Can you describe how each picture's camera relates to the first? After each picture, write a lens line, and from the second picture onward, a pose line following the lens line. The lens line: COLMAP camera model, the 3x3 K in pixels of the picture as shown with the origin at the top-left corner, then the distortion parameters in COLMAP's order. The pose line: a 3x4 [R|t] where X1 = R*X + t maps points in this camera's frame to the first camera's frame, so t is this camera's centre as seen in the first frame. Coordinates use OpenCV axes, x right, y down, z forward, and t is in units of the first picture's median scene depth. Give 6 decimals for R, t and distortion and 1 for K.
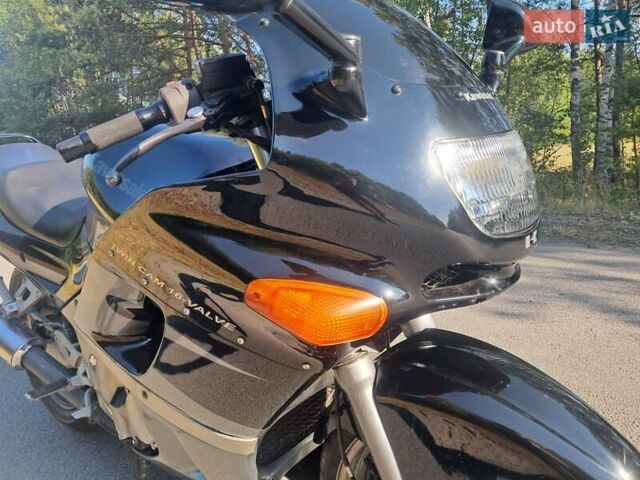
lens RADIAL K [[498.5, 0, 317.4], [0, 498.5, 235.8], [0, 0, 1]] dist [0.002831, -0.001615]
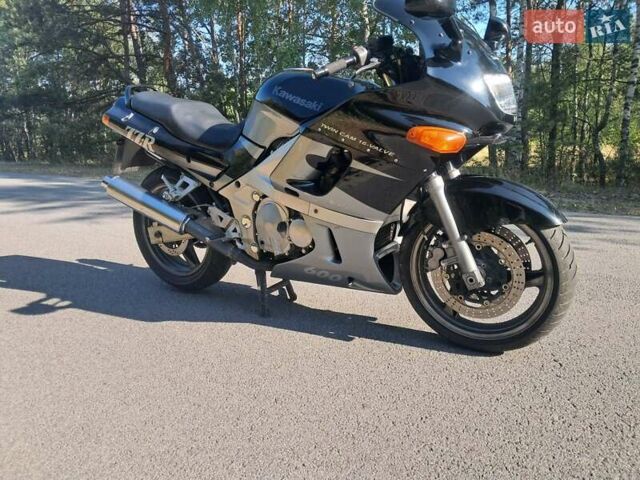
lens RADIAL K [[498.5, 0, 317.4], [0, 498.5, 235.8], [0, 0, 1]] dist [0.002831, -0.001615]
pose [[0.988578, -0.000070, 0.150710, -0.441623], [-0.001070, 0.999971, 0.007478, 0.279515], [-0.150706, -0.007554, 0.988550, -0.629649]]
